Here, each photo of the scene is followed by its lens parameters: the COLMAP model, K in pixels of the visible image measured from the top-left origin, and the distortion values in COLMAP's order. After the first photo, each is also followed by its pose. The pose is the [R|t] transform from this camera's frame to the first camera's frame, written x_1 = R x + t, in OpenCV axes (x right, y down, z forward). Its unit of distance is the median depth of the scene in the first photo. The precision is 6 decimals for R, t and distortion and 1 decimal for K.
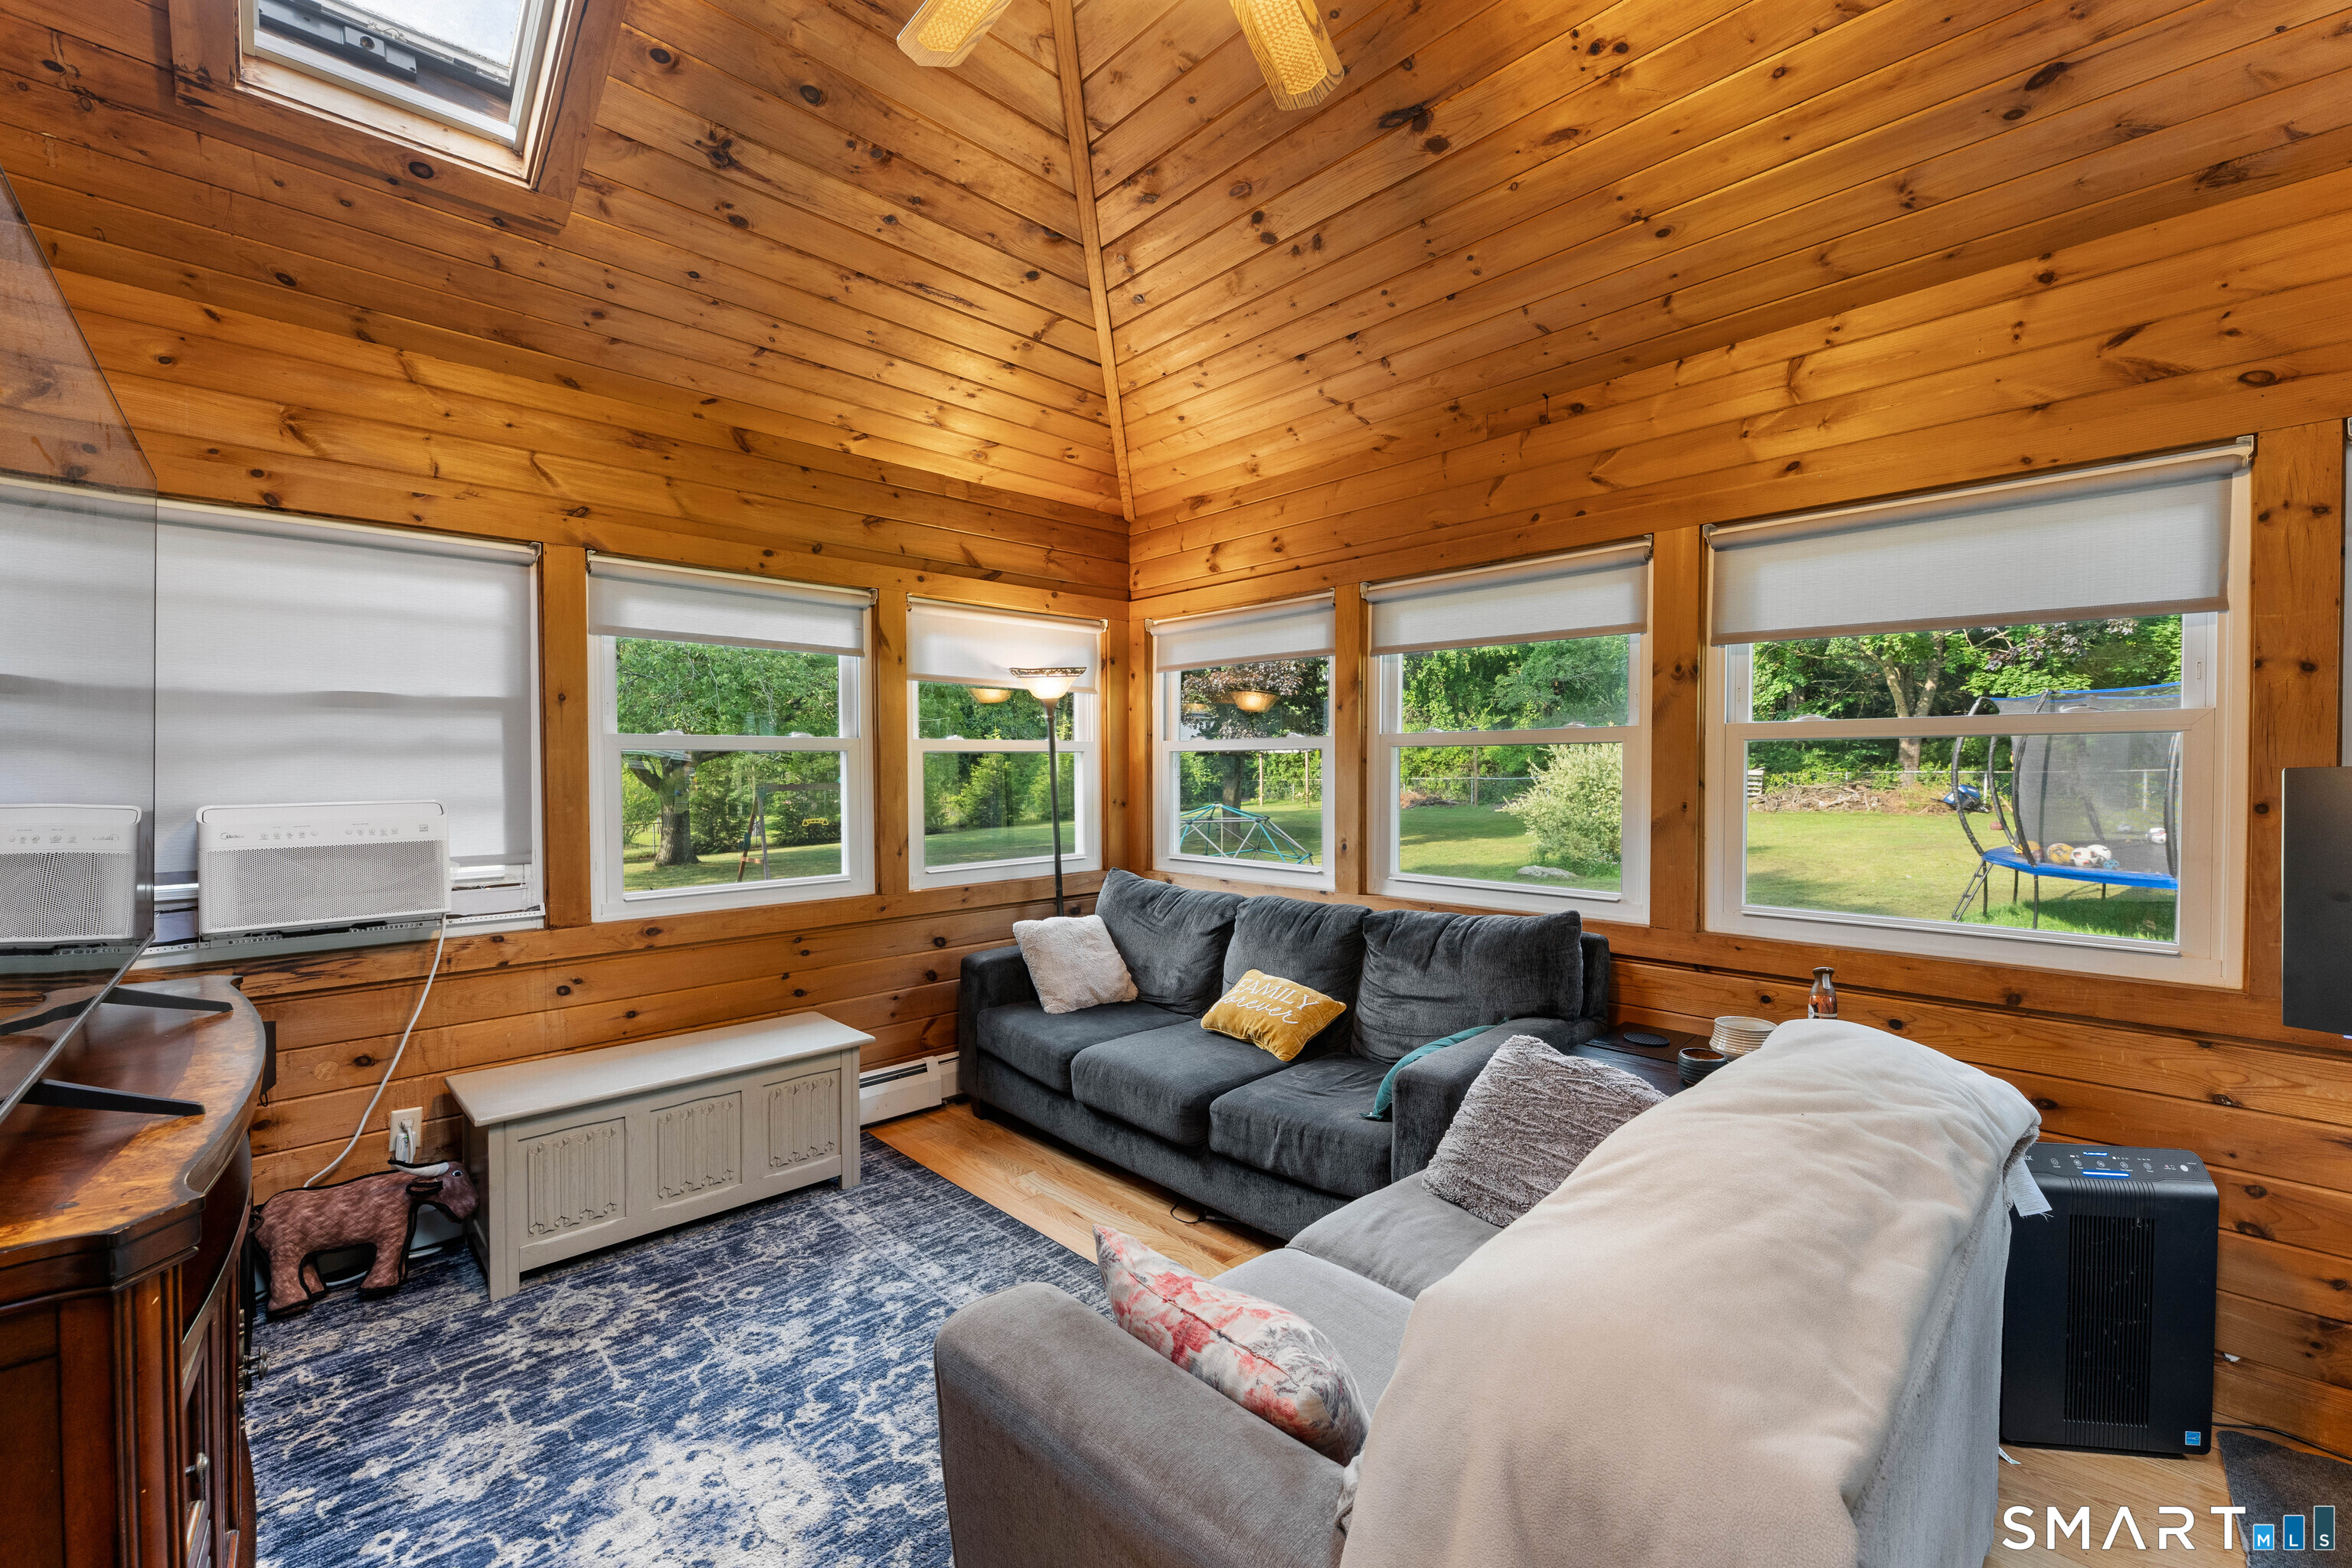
lens RADIAL K [[959.3, 0, 1180.4], [0, 959.3, 778.7], [0, 0, 1]] dist [-0.001533, -0.000145]
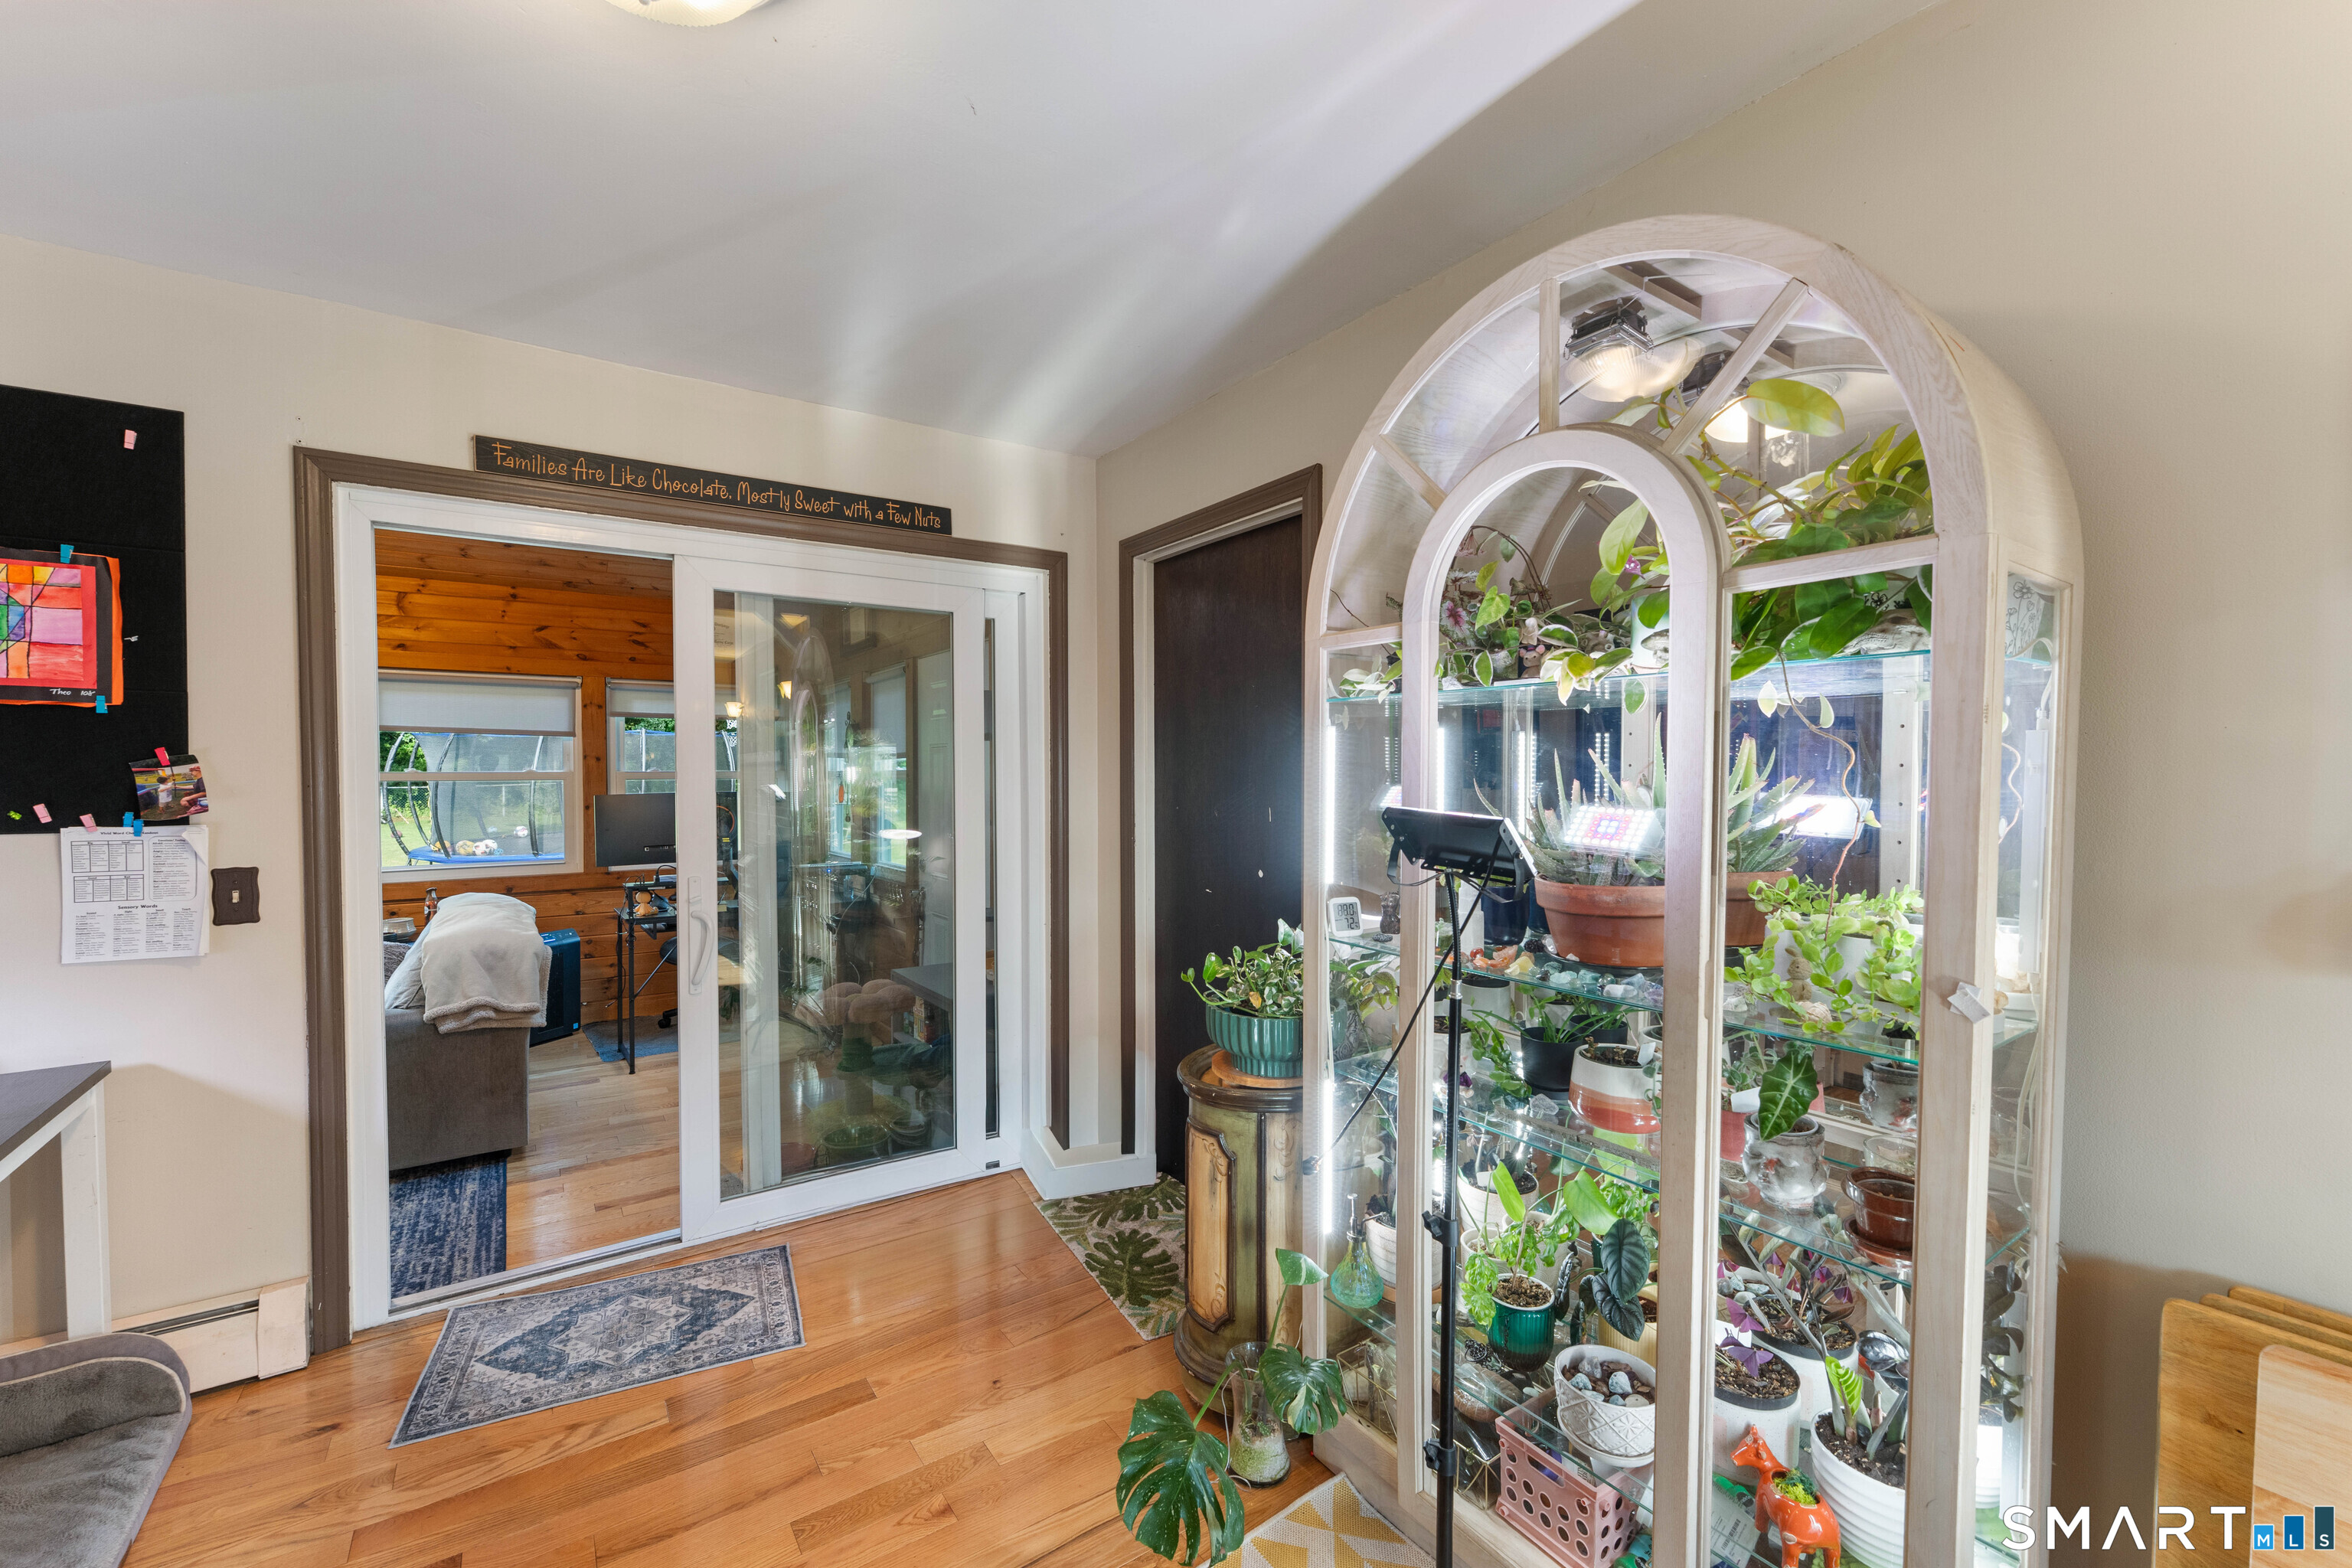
lens RADIAL K [[959.3, 0, 1180.9], [0, 959.3, 797.0], [0, 0, 1]] dist [-0.001533, -0.000145]
pose [[0.157728, -0.022208, 0.987233, -1.370633], [0.016972, 0.999660, 0.019776, -0.026260], [-0.987337, 0.013637, 0.158051, -1.164041]]
